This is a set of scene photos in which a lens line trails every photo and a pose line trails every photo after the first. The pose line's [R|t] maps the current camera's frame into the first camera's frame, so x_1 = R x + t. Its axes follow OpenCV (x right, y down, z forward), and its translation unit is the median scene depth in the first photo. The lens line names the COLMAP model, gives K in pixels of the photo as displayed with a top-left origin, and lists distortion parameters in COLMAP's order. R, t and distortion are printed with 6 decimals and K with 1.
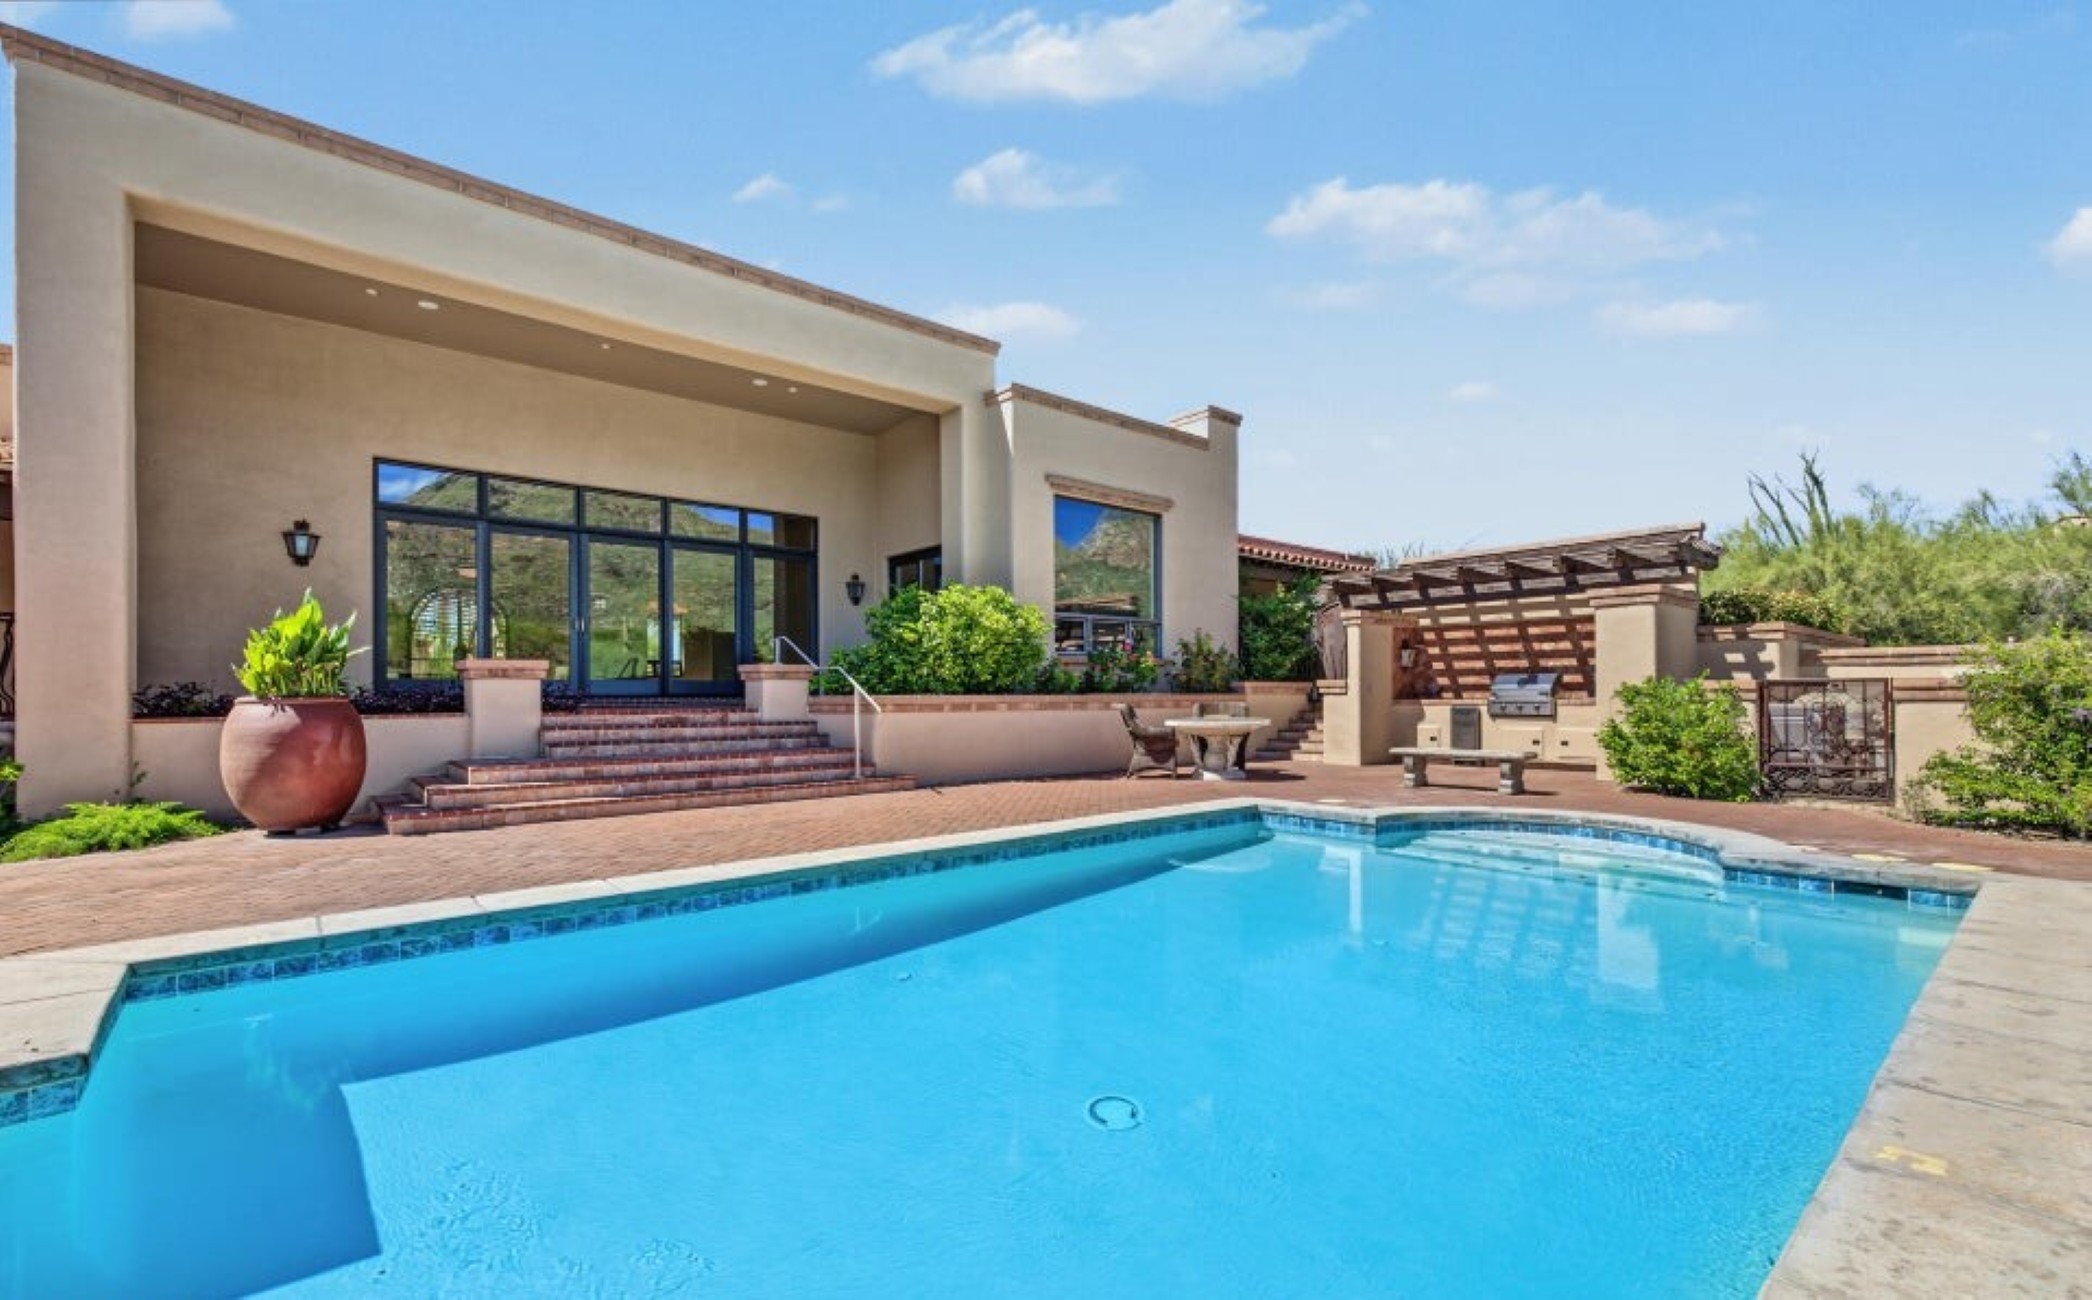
lens RADIAL K [[887.0, 0, 1017.2], [0, 887.0, 696.2], [0, 0, 1]] dist [0.010701, -0.000472]
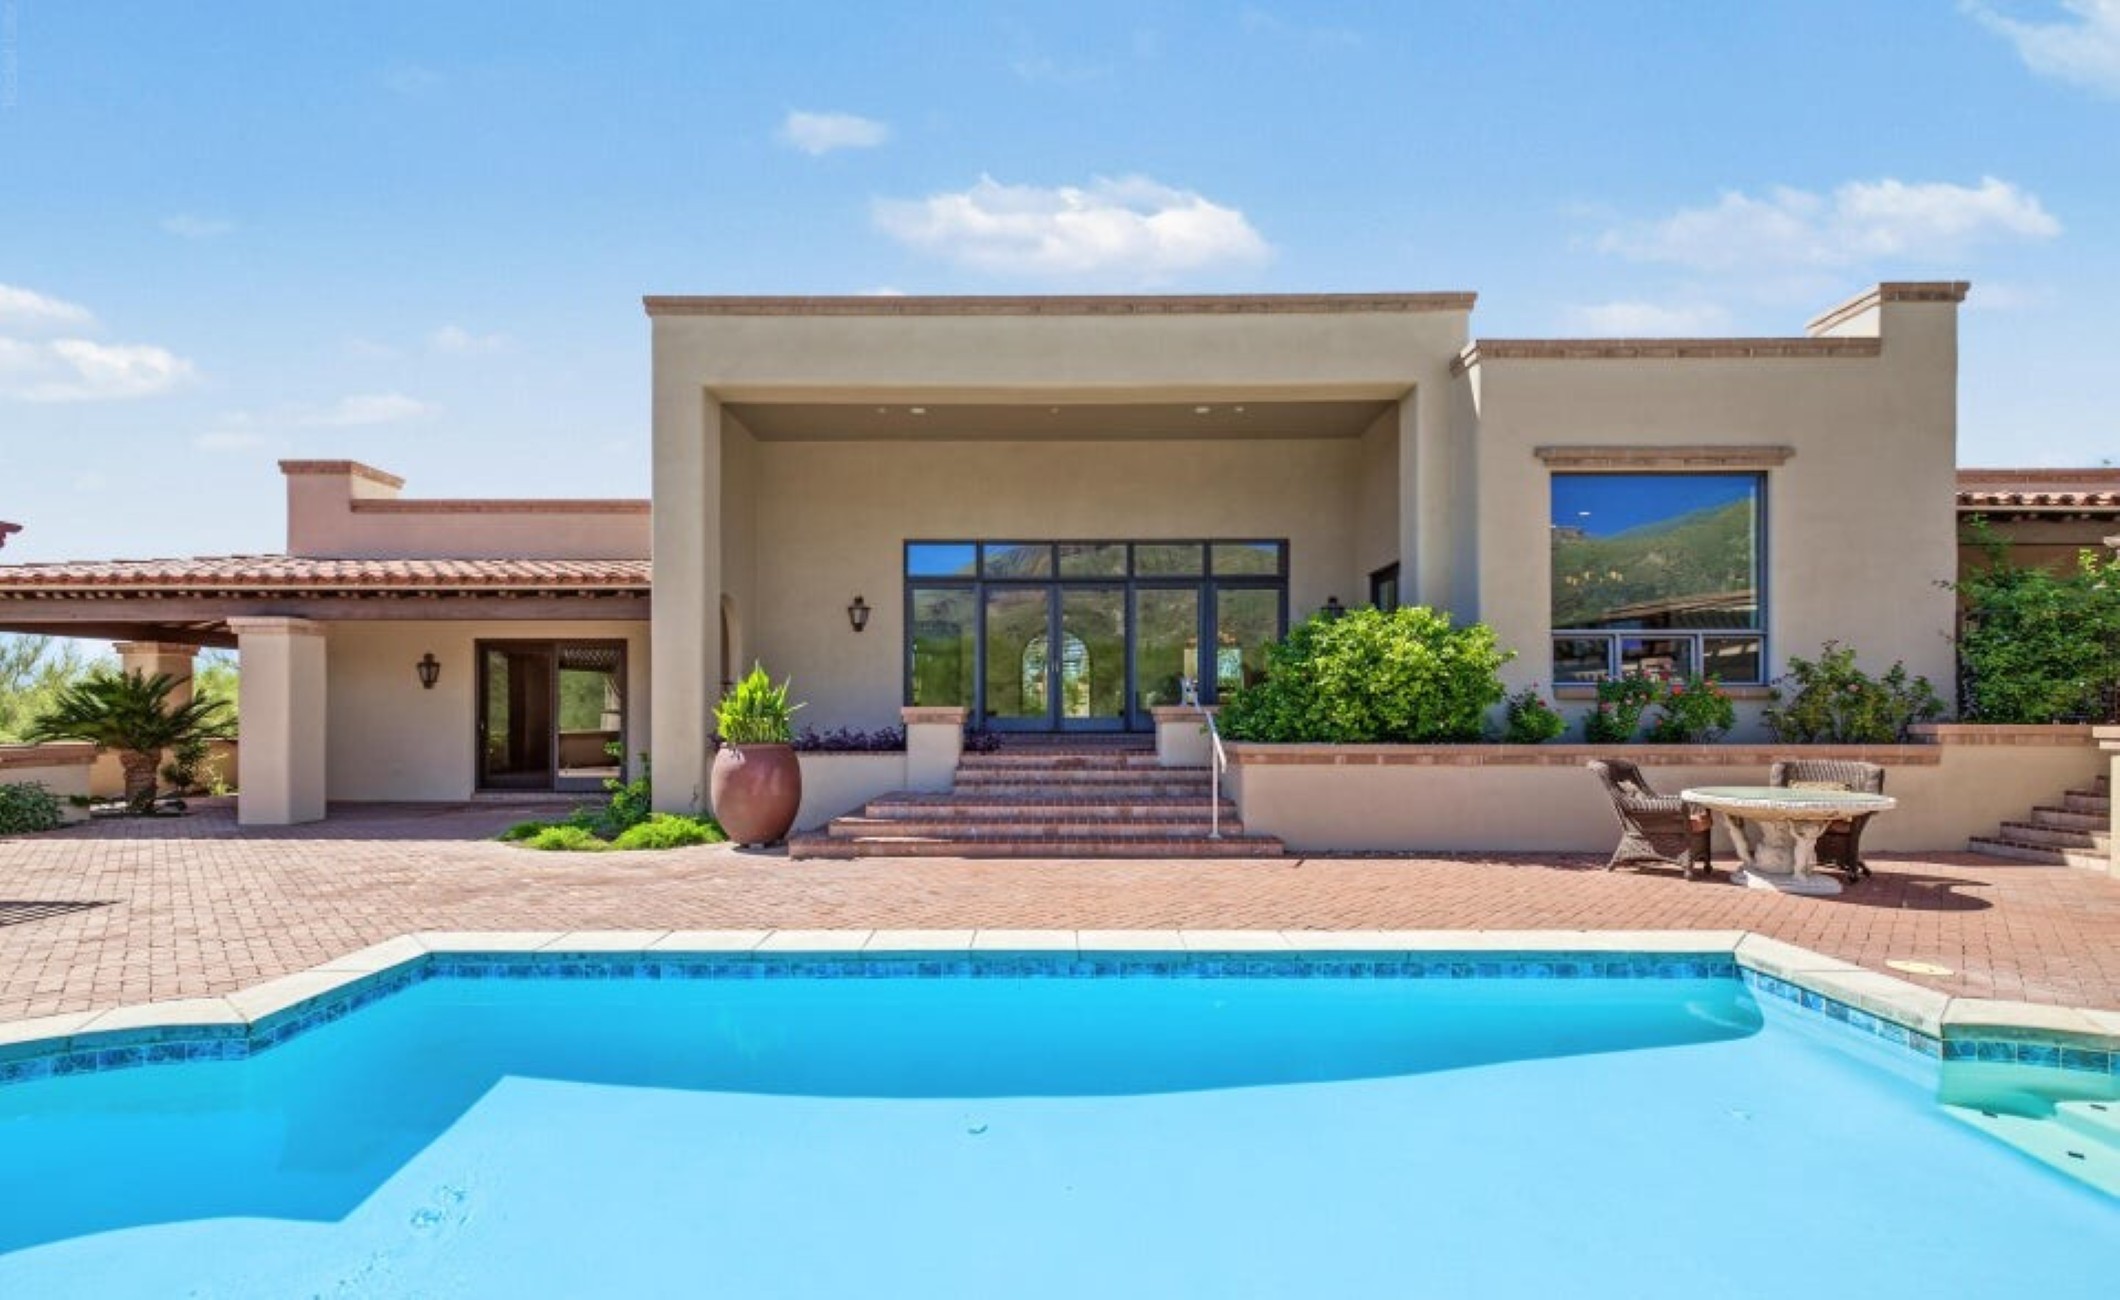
lens RADIAL K [[881.1, 0, 1038.7], [0, 881.1, 714.0], [0, 0, 1]] dist [0.011062, -0.001352]
pose [[0.766892, 0.004465, -0.641761, 0.227253], [-0.003096, 0.999990, 0.003258, -0.030677], [0.641769, -0.000512, 0.766898, 0.181400]]
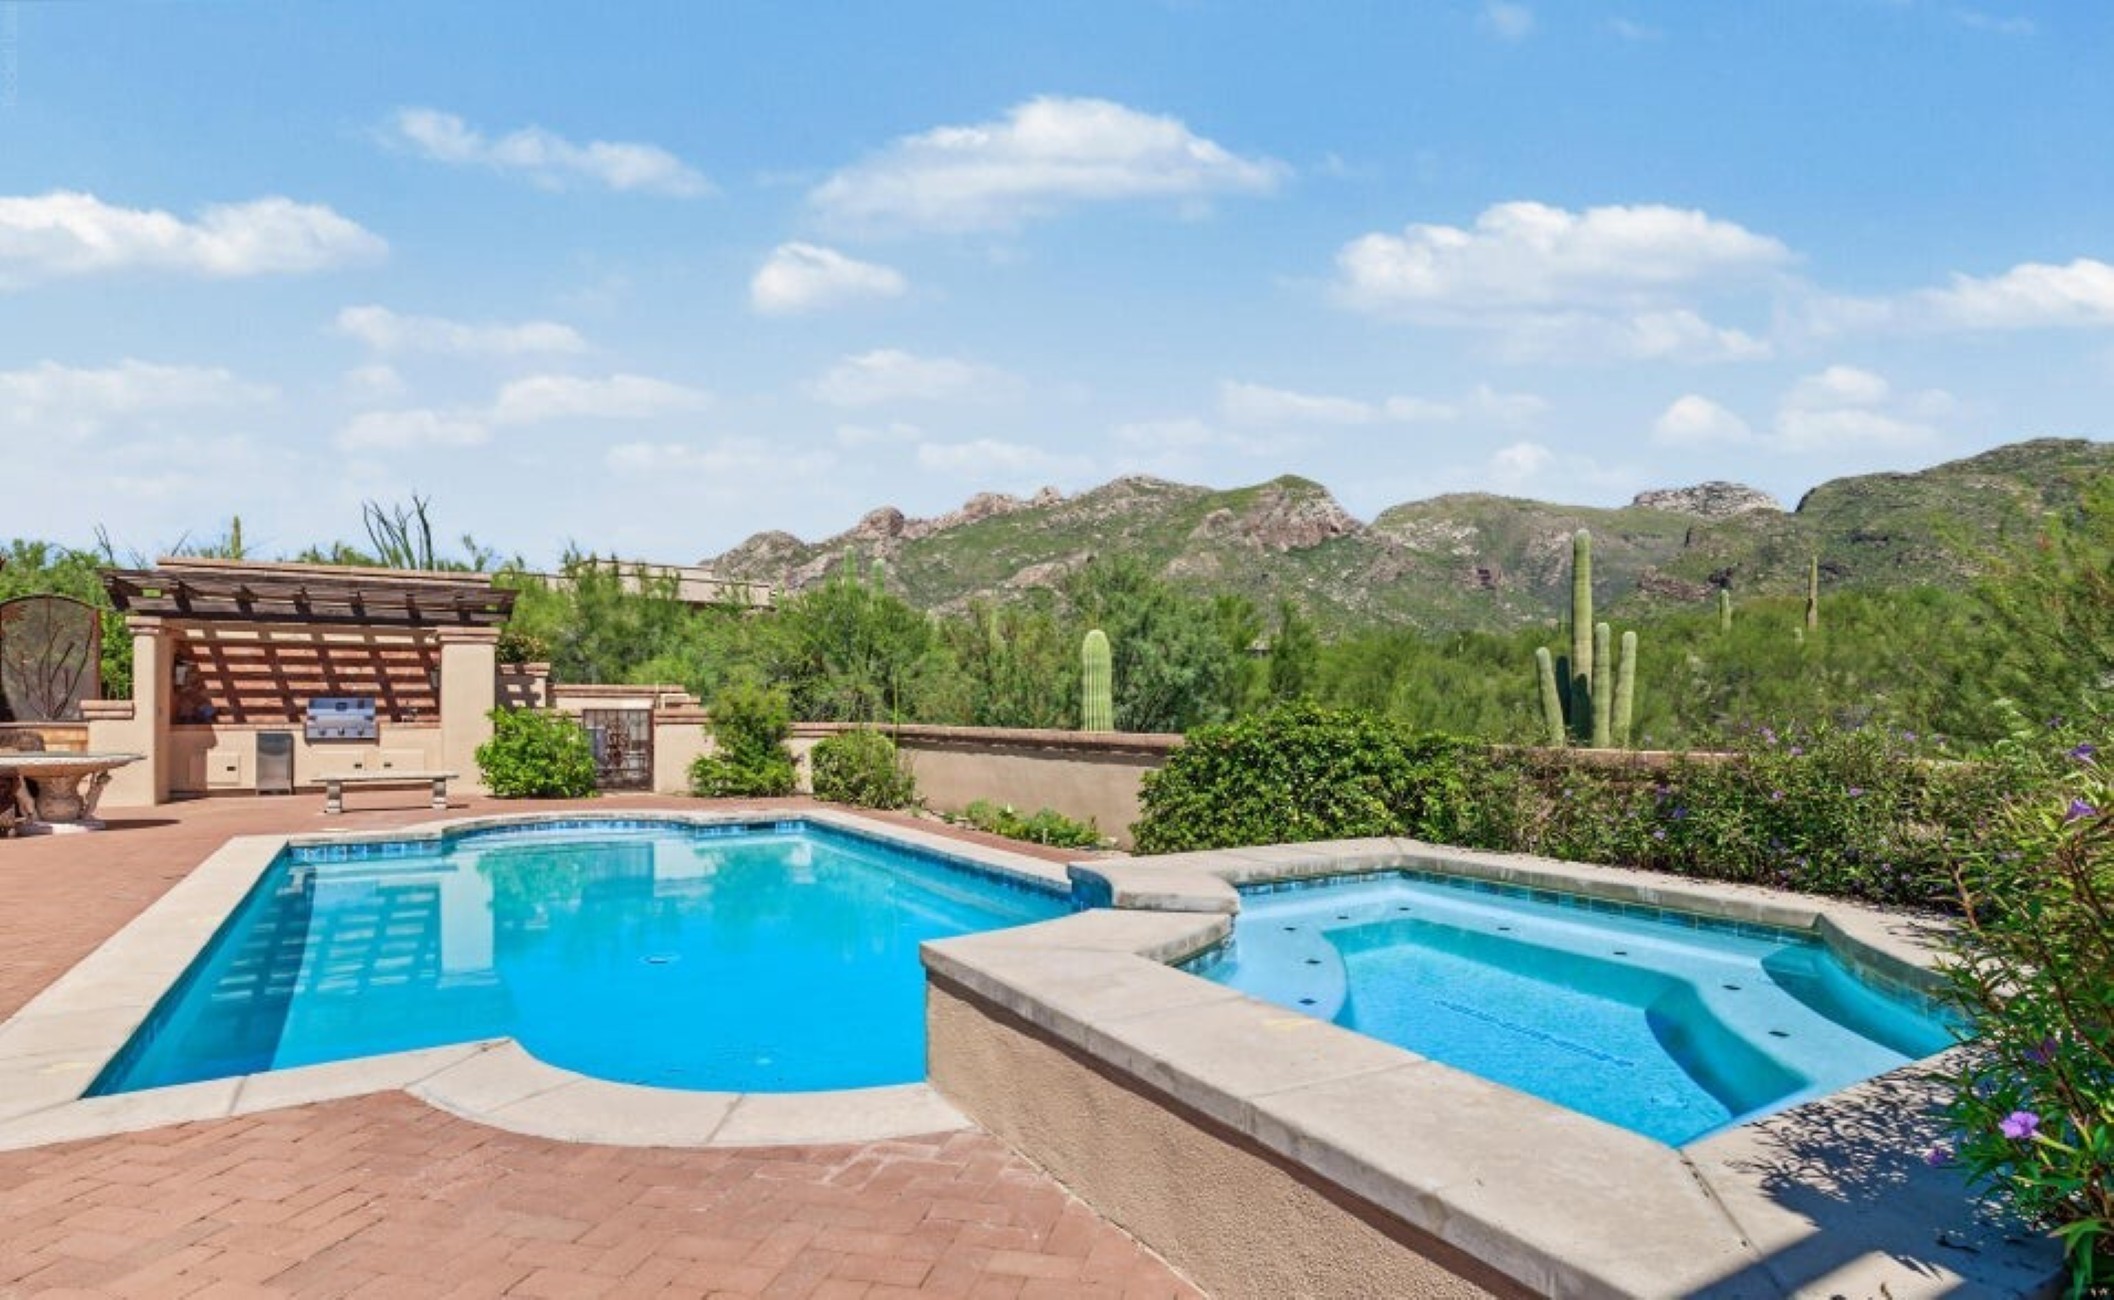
lens RADIAL K [[1089.5, 0, 1056.7], [0, 1089.5, 650.2], [0, 0, 1]] dist [0.002852, 0.000277]
pose [[0.156329, 0.058391, 0.985978, -0.576367], [-0.002514, 0.998271, -0.058720, -0.009483], [-0.987702, 0.006701, 0.156205, 0.013326]]
